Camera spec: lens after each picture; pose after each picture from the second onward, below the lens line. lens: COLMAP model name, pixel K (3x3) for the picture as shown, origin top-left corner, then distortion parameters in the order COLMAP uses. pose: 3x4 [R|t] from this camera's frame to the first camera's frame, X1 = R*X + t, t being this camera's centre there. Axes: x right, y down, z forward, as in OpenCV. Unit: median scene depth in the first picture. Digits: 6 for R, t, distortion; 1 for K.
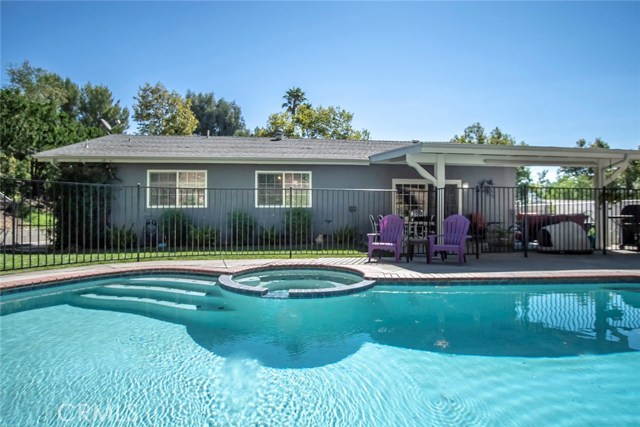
lens RADIAL K [[350.9, 0, 316.9], [0, 350.9, 213.5], [0, 0, 1]] dist [-0.013581, 0.000980]
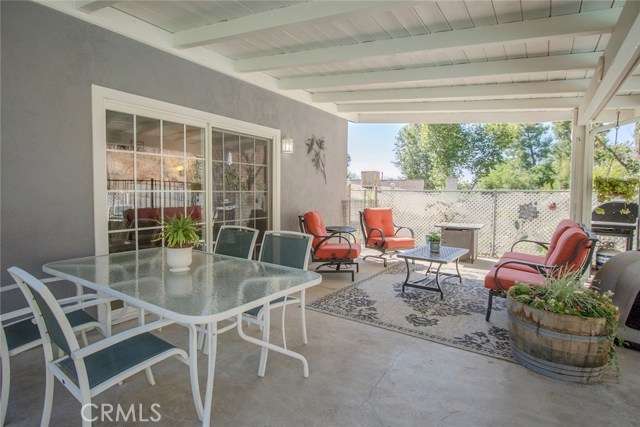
lens RADIAL K [[350.9, 0, 316.9], [0, 350.9, 213.5], [0, 0, 1]] dist [-0.013581, 0.000980]
pose [[0.662402, -0.038045, 0.748181, 0.140766], [-0.007622, 0.998316, 0.057513, -0.023881], [-0.749109, -0.043799, 0.660997, 0.762703]]
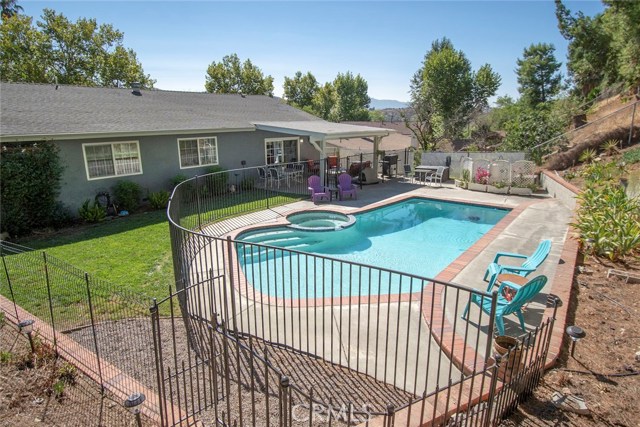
lens RADIAL K [[350.9, 0, 316.9], [0, 350.9, 213.5], [0, 0, 1]] dist [-0.013581, 0.000980]
pose [[0.732826, -0.174251, 0.657725, -0.651916], [0.007200, 0.968583, 0.248585, -0.166456], [-0.680378, -0.177434, 0.711058, -0.210056]]
